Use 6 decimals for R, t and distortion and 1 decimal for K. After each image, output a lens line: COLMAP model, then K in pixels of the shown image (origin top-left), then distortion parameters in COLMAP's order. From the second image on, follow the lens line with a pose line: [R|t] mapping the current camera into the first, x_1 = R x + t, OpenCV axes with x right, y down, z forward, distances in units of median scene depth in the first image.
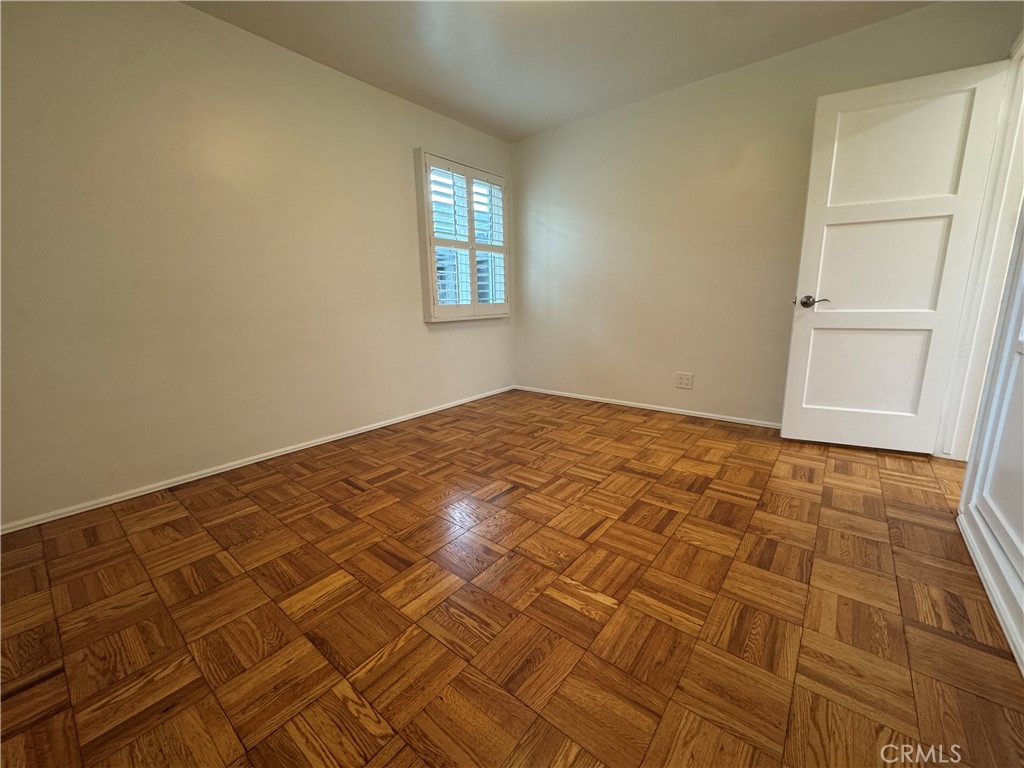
lens RADIAL K [[409.7, 0, 512.0], [0, 409.7, 384.0], [0, 0, 1]] dist [-0.002170, 0.000060]
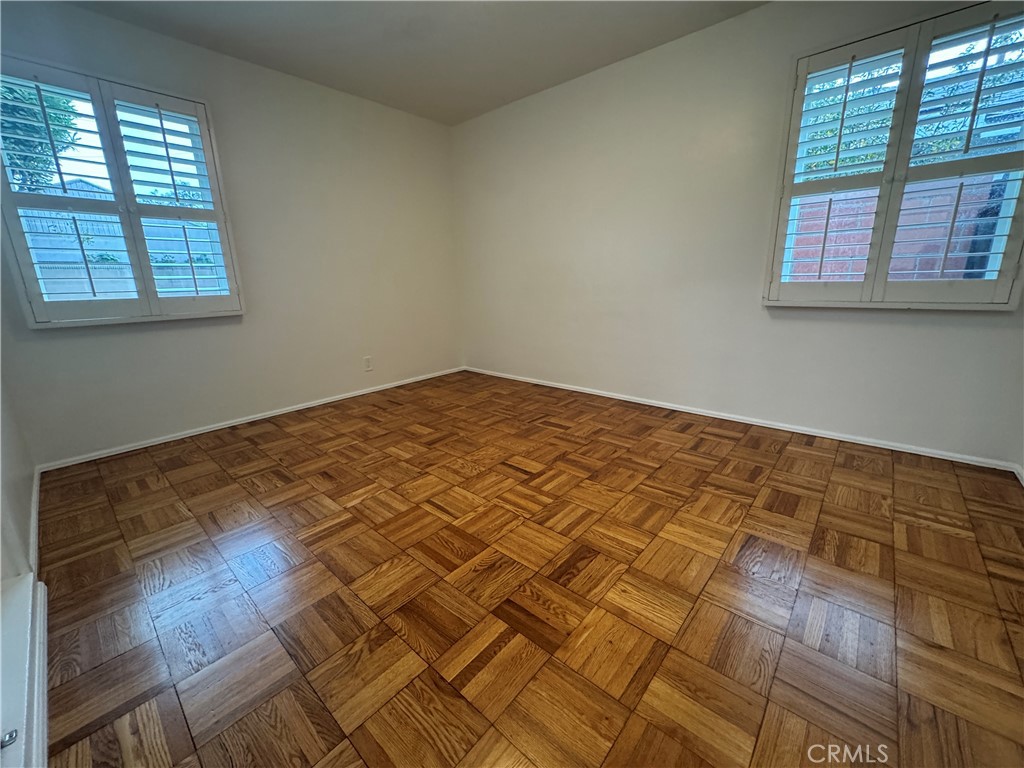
lens RADIAL K [[408.8, 0, 512.0], [0, 408.8, 384.0], [0, 0, 1]] dist [-0.003987, -0.000120]
pose [[-0.042734, 0.267006, -0.962747, 0.838996], [-0.176968, 0.946367, 0.270318, -0.199392], [0.983289, 0.181927, 0.006810, 0.838675]]
